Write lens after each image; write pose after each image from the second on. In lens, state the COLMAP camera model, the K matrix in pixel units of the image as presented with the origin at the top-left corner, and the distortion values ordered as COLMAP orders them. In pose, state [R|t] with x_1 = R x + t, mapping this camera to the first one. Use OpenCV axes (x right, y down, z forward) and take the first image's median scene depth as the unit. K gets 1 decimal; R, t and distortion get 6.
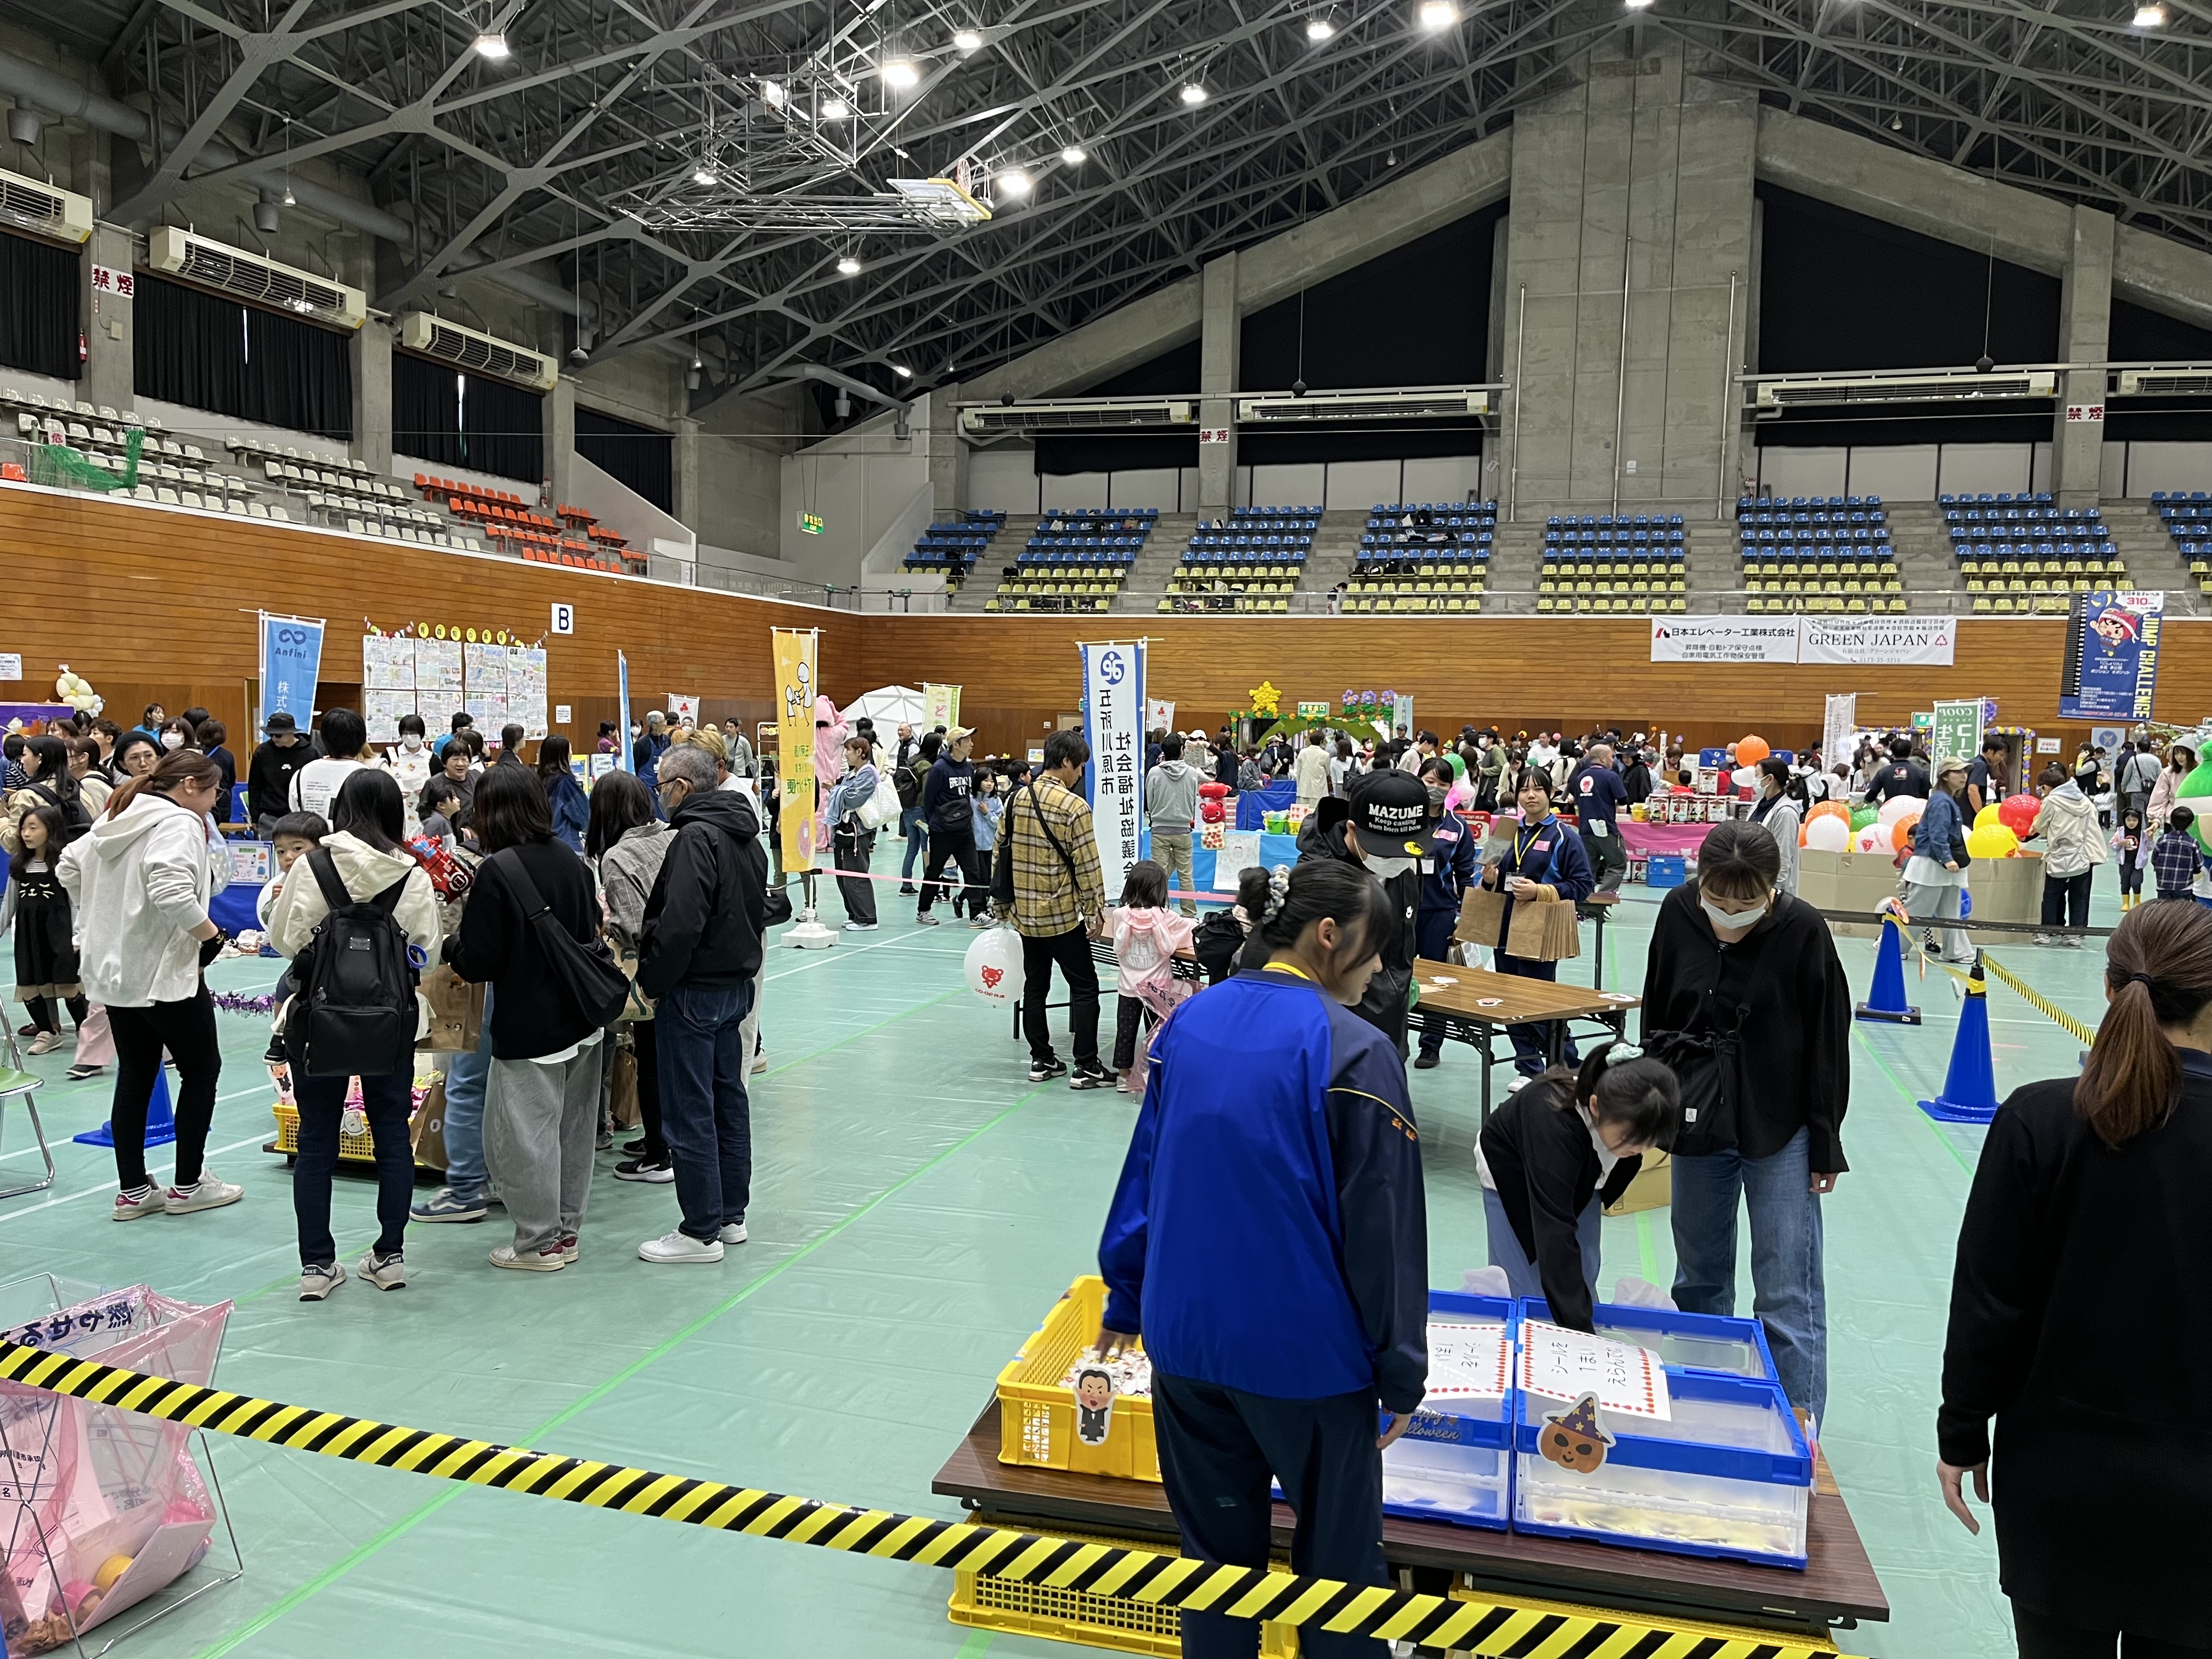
lens RADIAL K [[1713.5, 0, 1106.0], [0, 1713.5, 829.5], [0, 0, 1]] dist [0.043987, -0.005004]
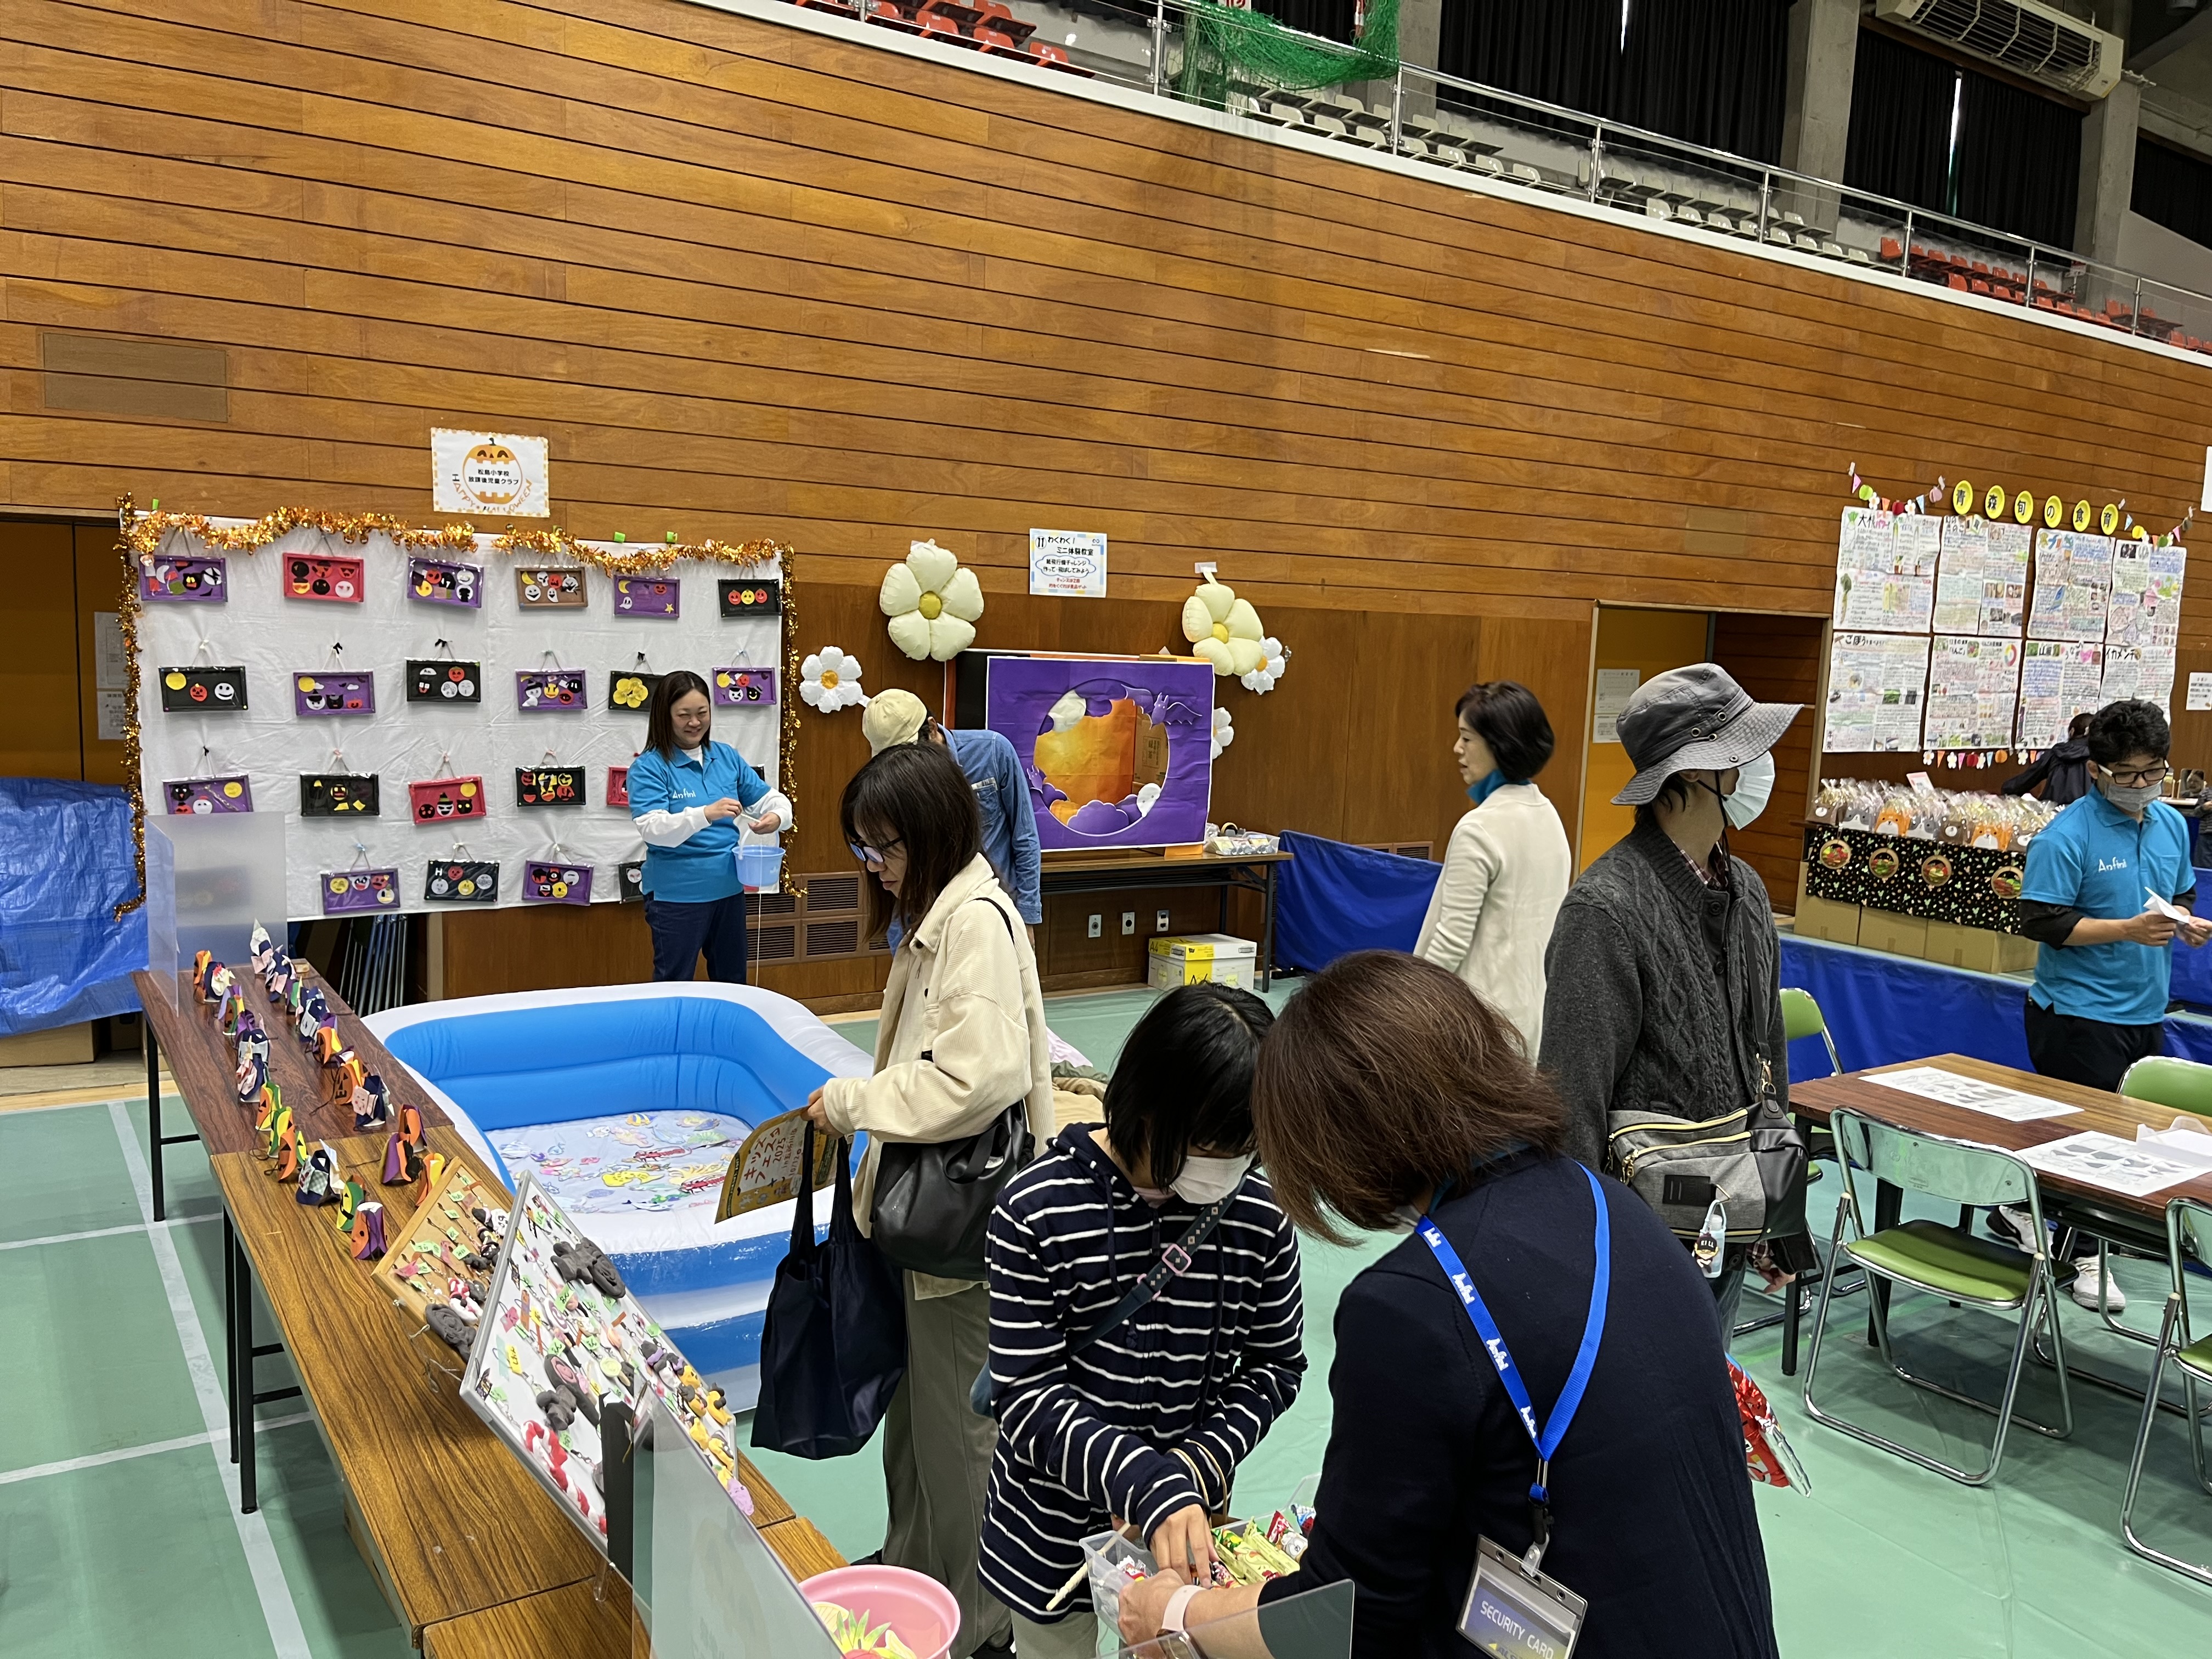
lens RADIAL K [[1713.5, 0, 1106.0], [0, 1713.5, 829.5], [0, 0, 1]] dist [0.043987, -0.005004]
pose [[0.765530, 0.094264, -0.636457, -0.260302], [-0.072165, 0.995547, 0.060647, -0.040360], [0.639340, -0.000497, 0.768924, 0.495704]]
